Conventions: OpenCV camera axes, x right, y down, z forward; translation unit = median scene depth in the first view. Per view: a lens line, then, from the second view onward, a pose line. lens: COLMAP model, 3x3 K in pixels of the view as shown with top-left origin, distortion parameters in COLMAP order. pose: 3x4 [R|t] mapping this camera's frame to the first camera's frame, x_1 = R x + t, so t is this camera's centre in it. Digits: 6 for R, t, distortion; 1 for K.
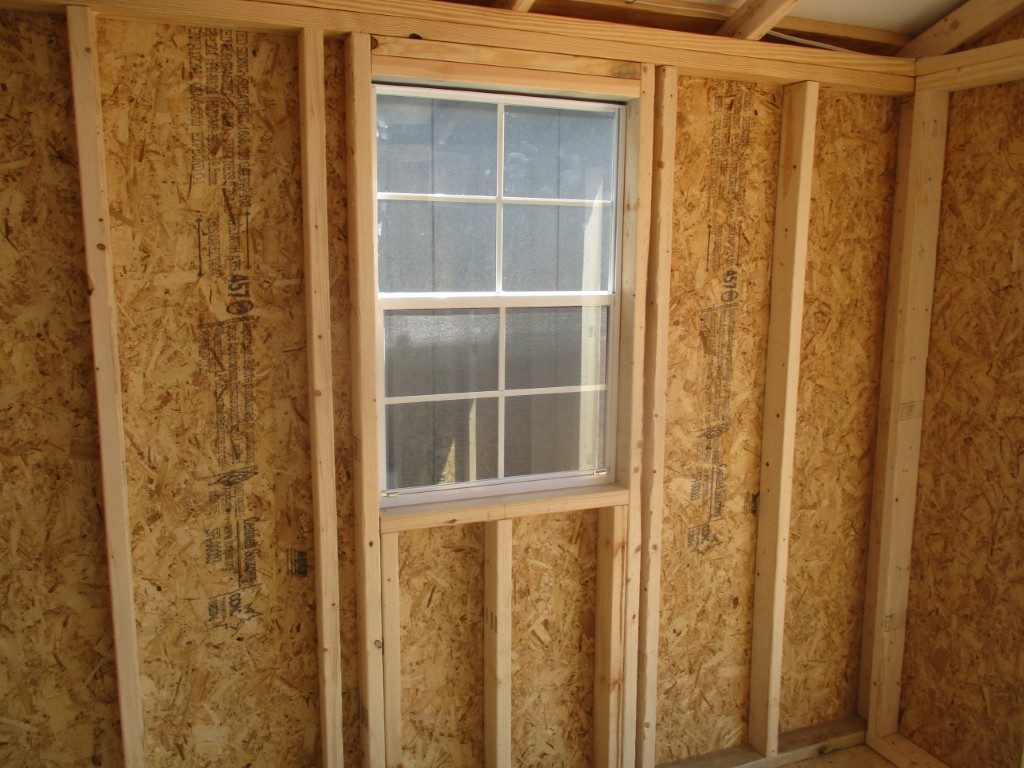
lens RADIAL K [[746.5, 0, 511.5], [0, 746.5, 355.9], [0, 0, 1]] dist [-0.016360, 0.000778]
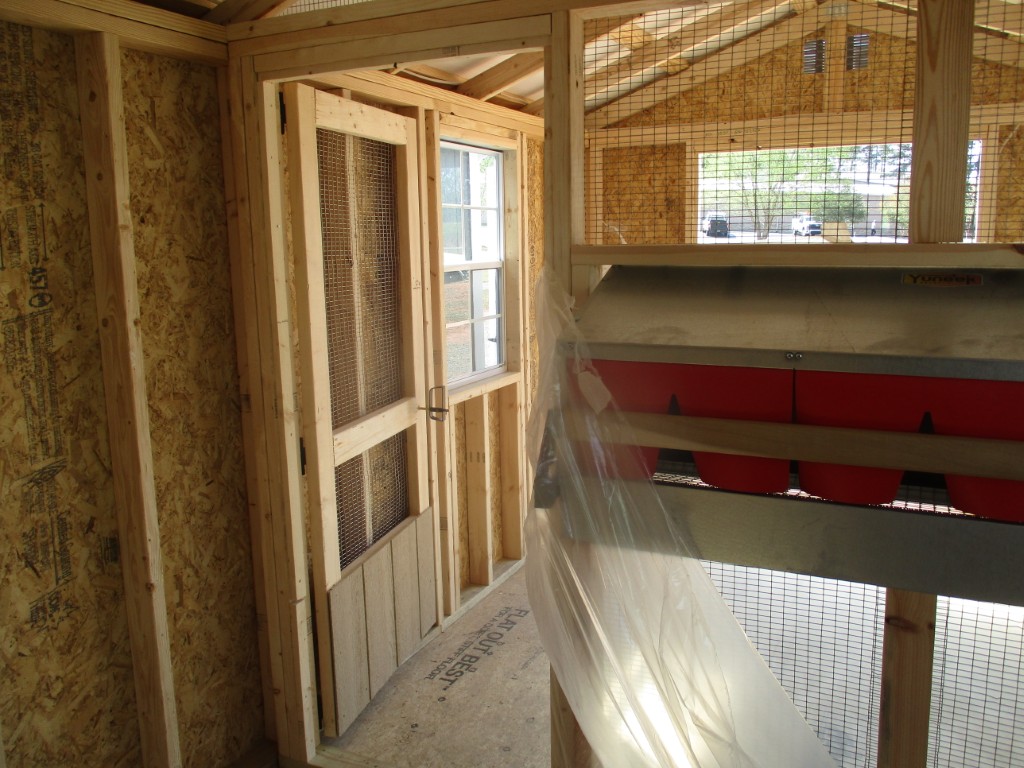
lens RADIAL K [[846.9, 0, 526.1], [0, 846.9, 376.4], [0, 0, 1]] dist [-0.036671, 0.007257]
pose [[0.712542, -0.128592, 0.689745, -1.125696], [0.110158, 0.991373, 0.071026, 0.045734], [-0.692928, 0.025372, 0.720560, -0.409586]]
